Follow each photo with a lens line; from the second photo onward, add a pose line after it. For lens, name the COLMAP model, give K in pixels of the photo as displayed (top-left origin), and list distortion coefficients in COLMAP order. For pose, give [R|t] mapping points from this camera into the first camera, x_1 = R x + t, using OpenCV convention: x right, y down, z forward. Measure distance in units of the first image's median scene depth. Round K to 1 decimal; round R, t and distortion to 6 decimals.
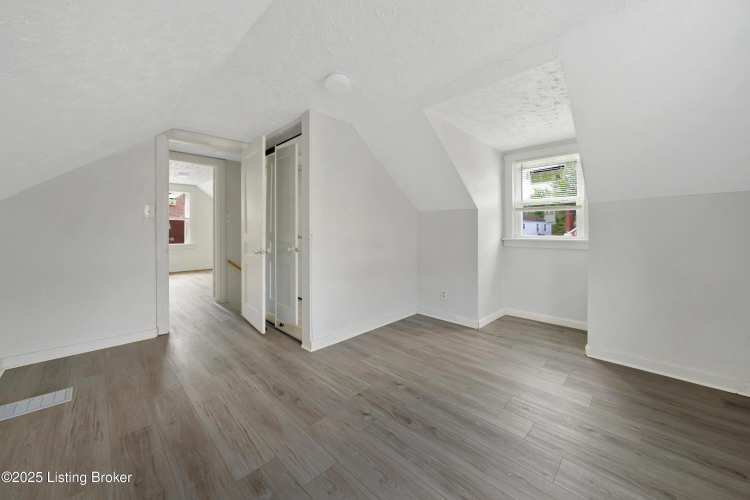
lens RADIAL K [[291.4, 0, 383.5], [0, 291.4, 229.2], [0, 0, 1]] dist [0.001924, -0.000091]
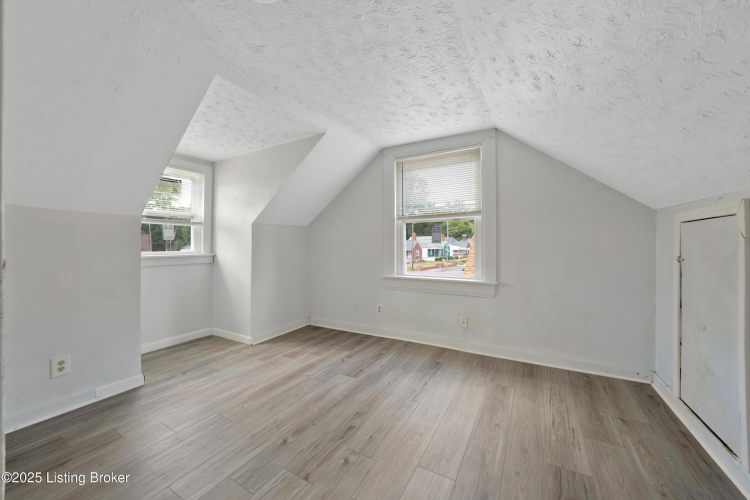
lens RADIAL K [[291.4, 0, 369.4], [0, 291.4, 243.7], [0, 0, 1]] dist [0.001924, -0.000091]
pose [[-0.257897, 0.001960, 0.966170, -0.687885], [-0.002245, 0.999994, -0.002627, -0.002187], [-0.966170, -0.002847, -0.257891, 0.877098]]
